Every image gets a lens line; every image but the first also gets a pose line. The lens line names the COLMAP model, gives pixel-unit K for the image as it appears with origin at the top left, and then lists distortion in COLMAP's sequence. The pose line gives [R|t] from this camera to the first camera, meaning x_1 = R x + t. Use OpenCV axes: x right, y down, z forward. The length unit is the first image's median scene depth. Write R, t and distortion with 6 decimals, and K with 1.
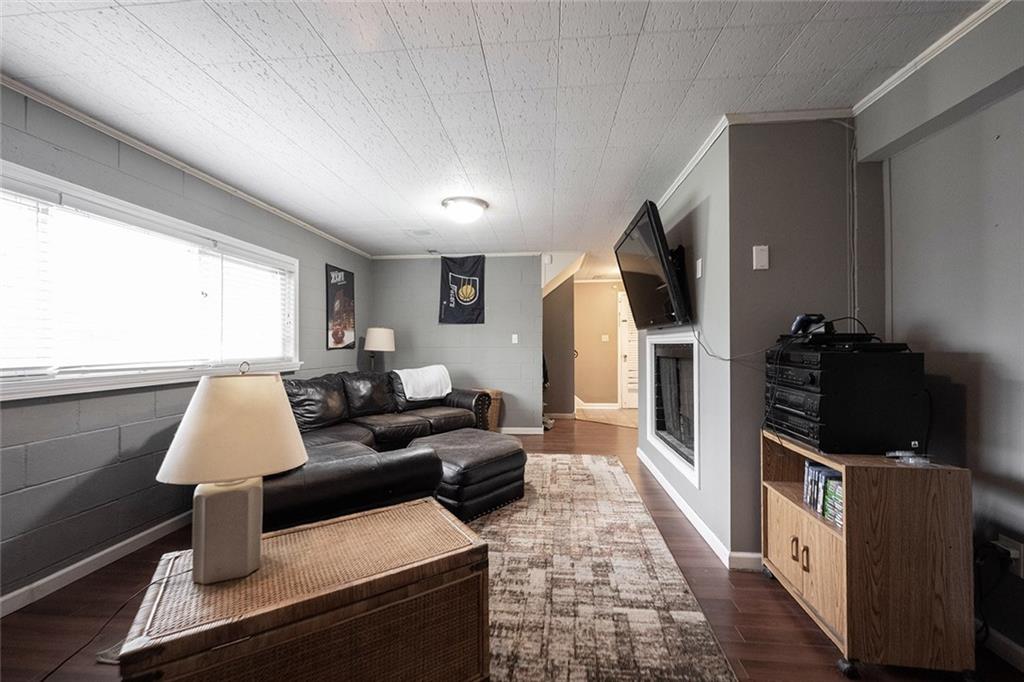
lens RADIAL K [[411.4, 0, 509.2], [0, 411.4, 341.3], [0, 0, 1]] dist [-0.000950, -0.000321]
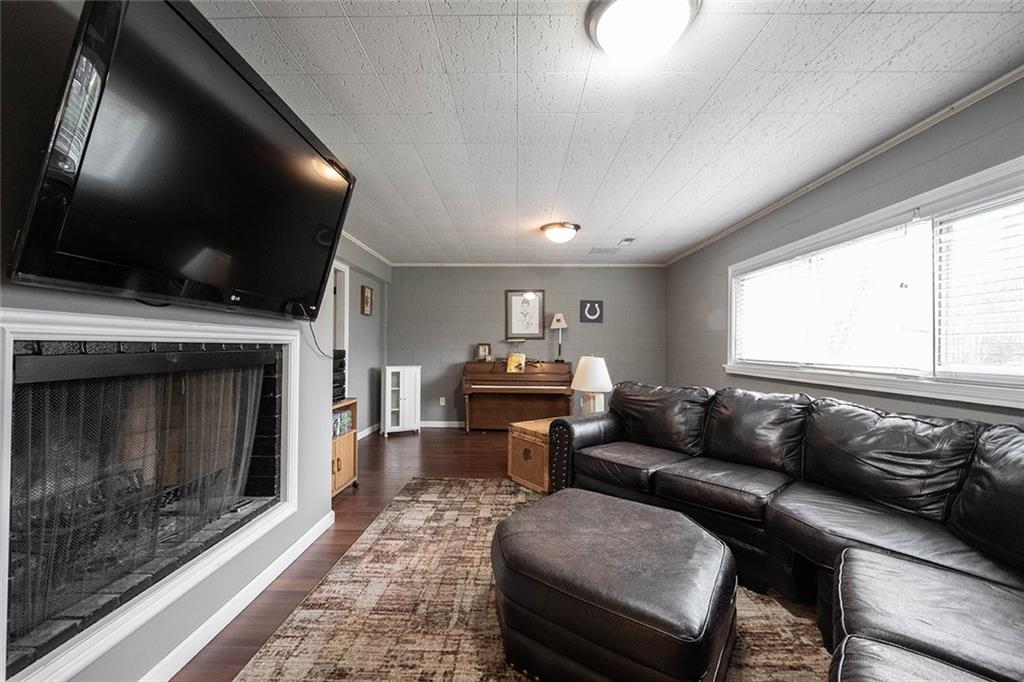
lens RADIAL K [[409.0, 0, 507.3], [0, 409.0, 344.8], [0, 0, 1]] dist [-0.000080, -0.000030]
pose [[-0.997439, -0.008264, -0.071042, 0.077093], [-0.007514, 0.999913, -0.010816, 0.013607], [0.071126, -0.010254, -0.997415, 1.897441]]
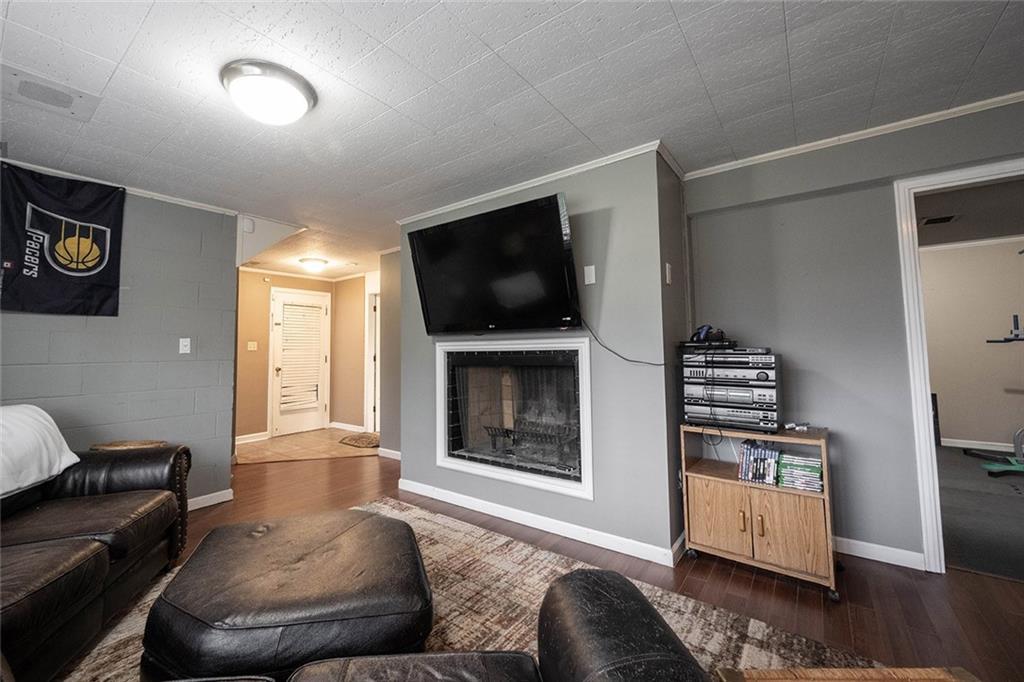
lens RADIAL K [[424.5, 0, 483.1], [0, 424.5, 321.9], [0, 0, 1]] dist [-0.000931, -0.000248]
pose [[0.545920, 0.051467, 0.836255, -0.538285], [0.005394, 0.997875, -0.064936, 0.003460], [-0.837820, 0.039961, 0.544482, 0.655543]]
